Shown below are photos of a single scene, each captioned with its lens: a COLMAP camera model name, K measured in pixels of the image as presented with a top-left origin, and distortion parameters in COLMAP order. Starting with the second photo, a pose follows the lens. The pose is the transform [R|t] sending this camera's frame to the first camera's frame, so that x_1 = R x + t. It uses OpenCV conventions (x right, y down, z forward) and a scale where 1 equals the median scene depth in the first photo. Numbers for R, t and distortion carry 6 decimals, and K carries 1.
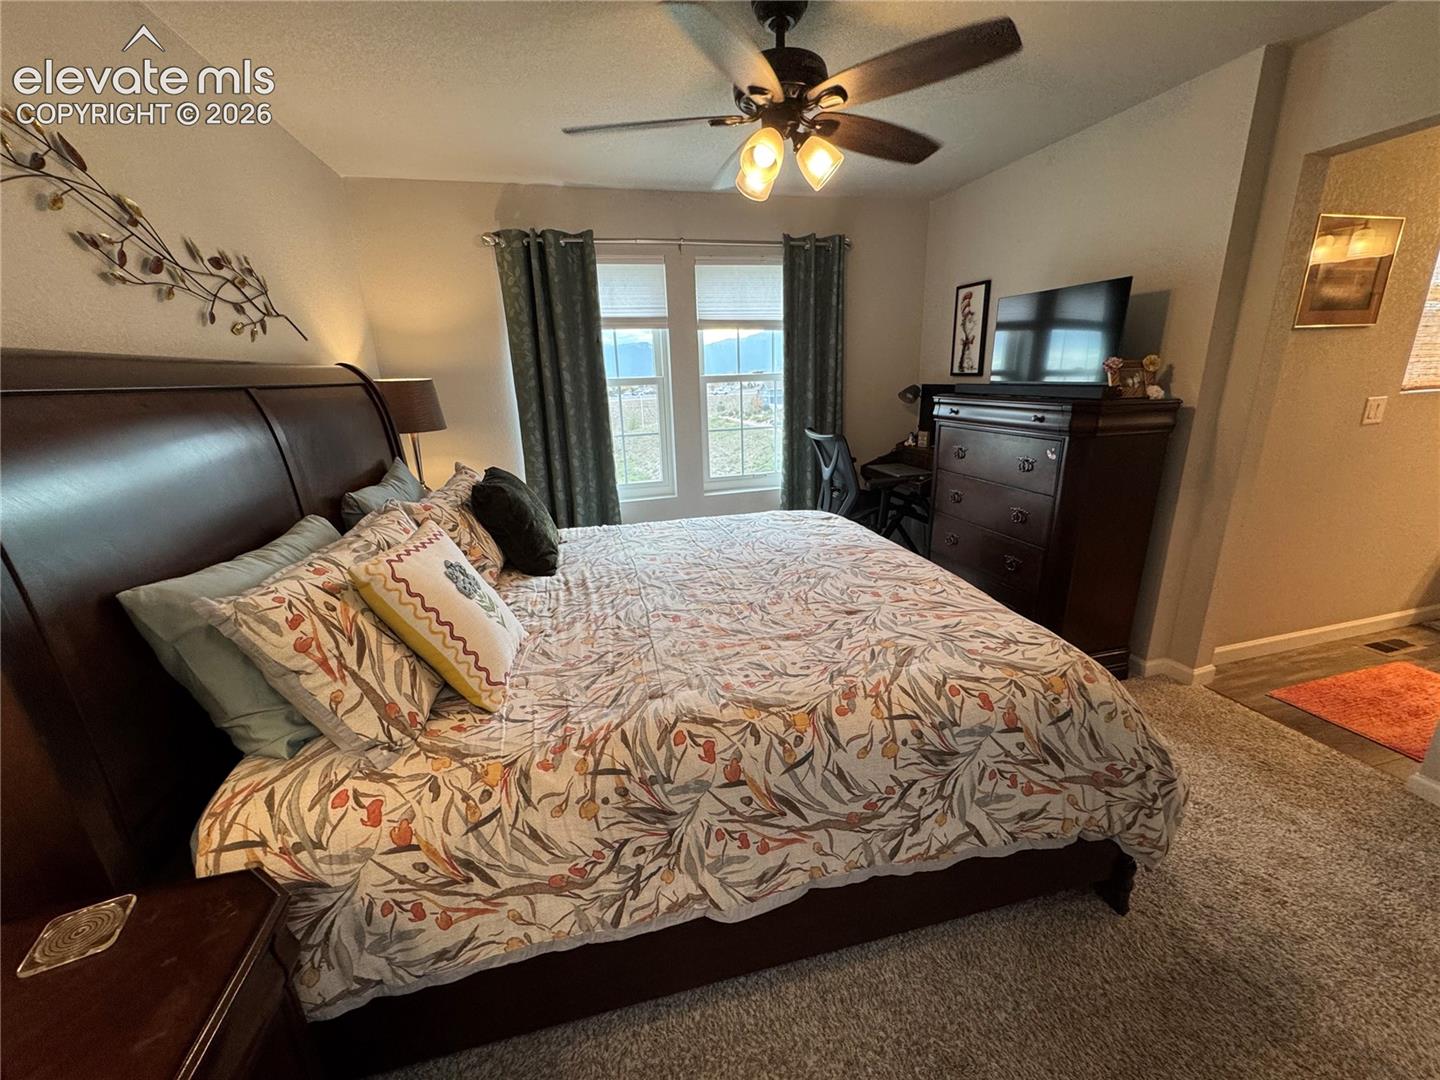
lens RADIAL K [[571.8, 0, 724.0], [0, 571.8, 538.5], [0, 0, 1]] dist [-0.001925, -0.000254]
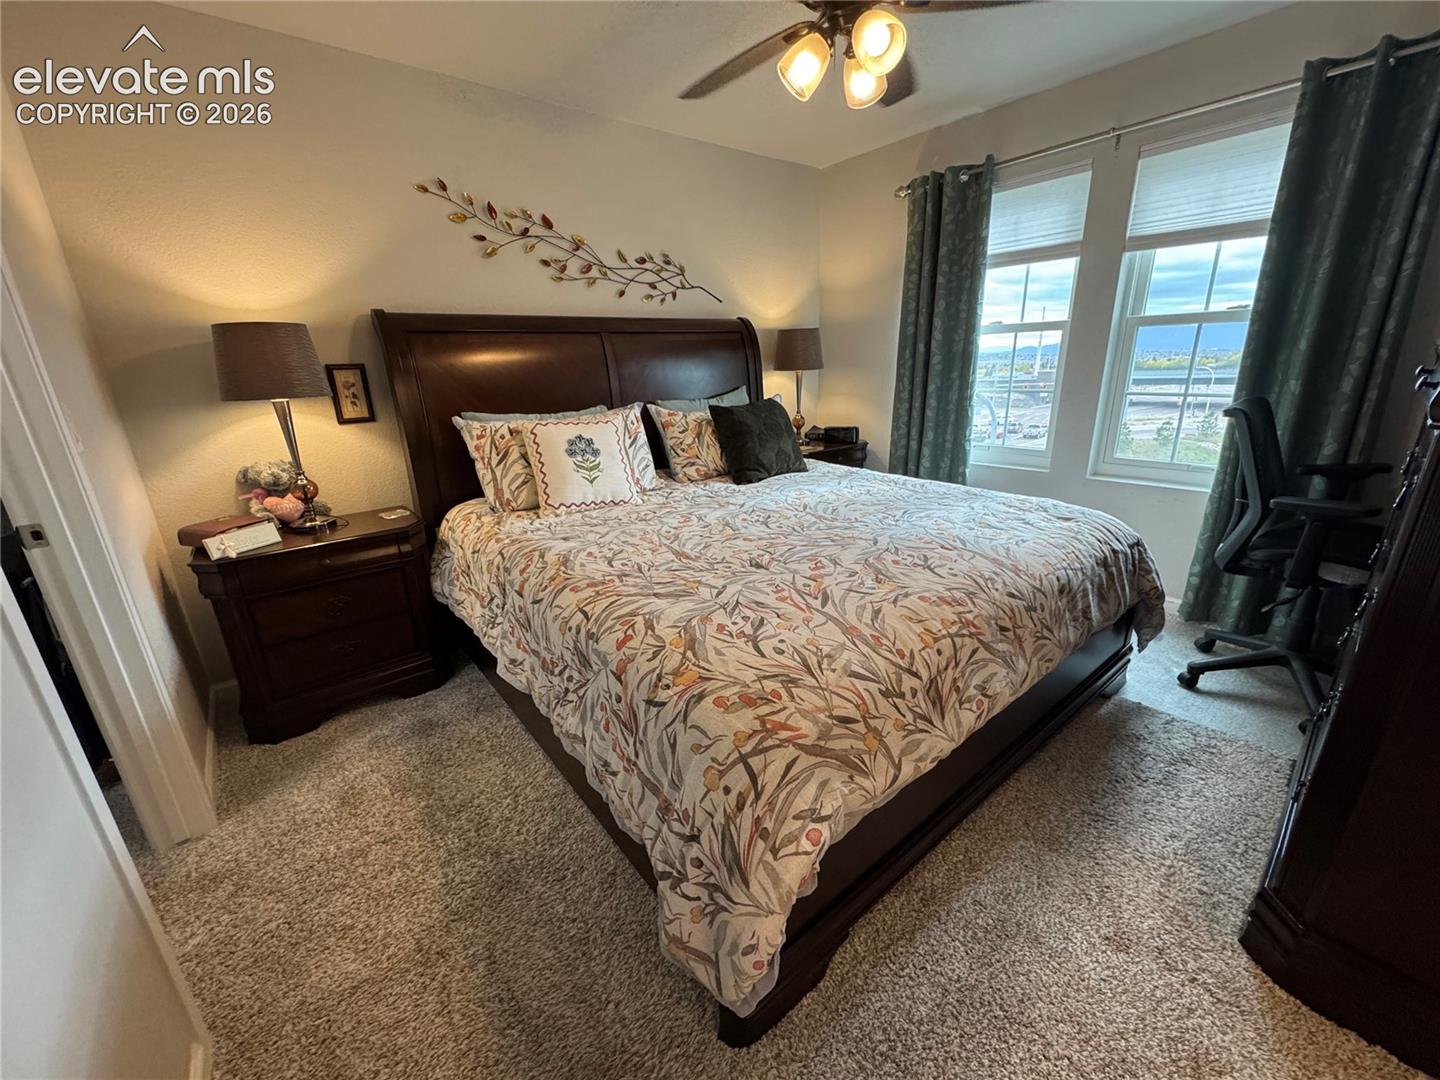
lens RADIAL K [[571.8, 0, 719.0], [0, 571.8, 538.6], [0, 0, 1]] dist [-0.001925, -0.000254]
pose [[0.415684, 0.290137, -0.861990, 1.025125], [-0.234295, 0.949926, 0.206750, -0.095277], [0.878813, 0.116018, 0.462847, 0.521164]]
